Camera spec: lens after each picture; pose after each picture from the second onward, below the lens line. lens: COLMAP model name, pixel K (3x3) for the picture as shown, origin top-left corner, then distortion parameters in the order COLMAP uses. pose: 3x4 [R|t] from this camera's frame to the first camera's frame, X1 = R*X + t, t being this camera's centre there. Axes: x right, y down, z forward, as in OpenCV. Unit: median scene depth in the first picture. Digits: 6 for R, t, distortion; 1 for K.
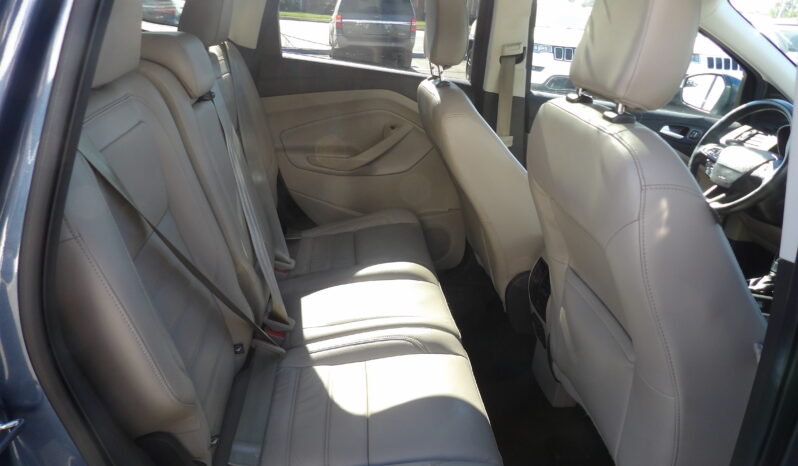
lens RADIAL K [[580.2, 0, 399.9], [0, 580.2, 223.1], [0, 0, 1]] dist [-0.004057, 0.001853]
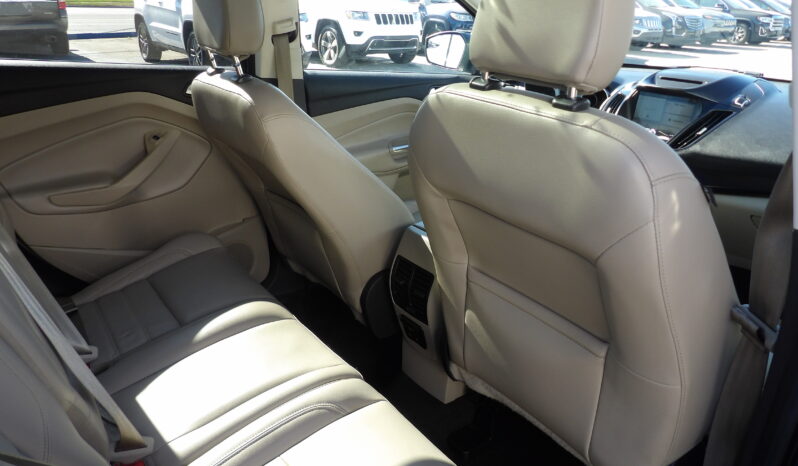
lens RADIAL K [[580.2, 0, 399.9], [0, 580.2, 223.1], [0, 0, 1]] dist [-0.004057, 0.001853]
pose [[0.858090, -0.236632, 0.455726, -0.142694], [0.212781, 0.971568, 0.103830, -0.076629], [-0.467338, 0.007874, 0.884044, 0.175049]]
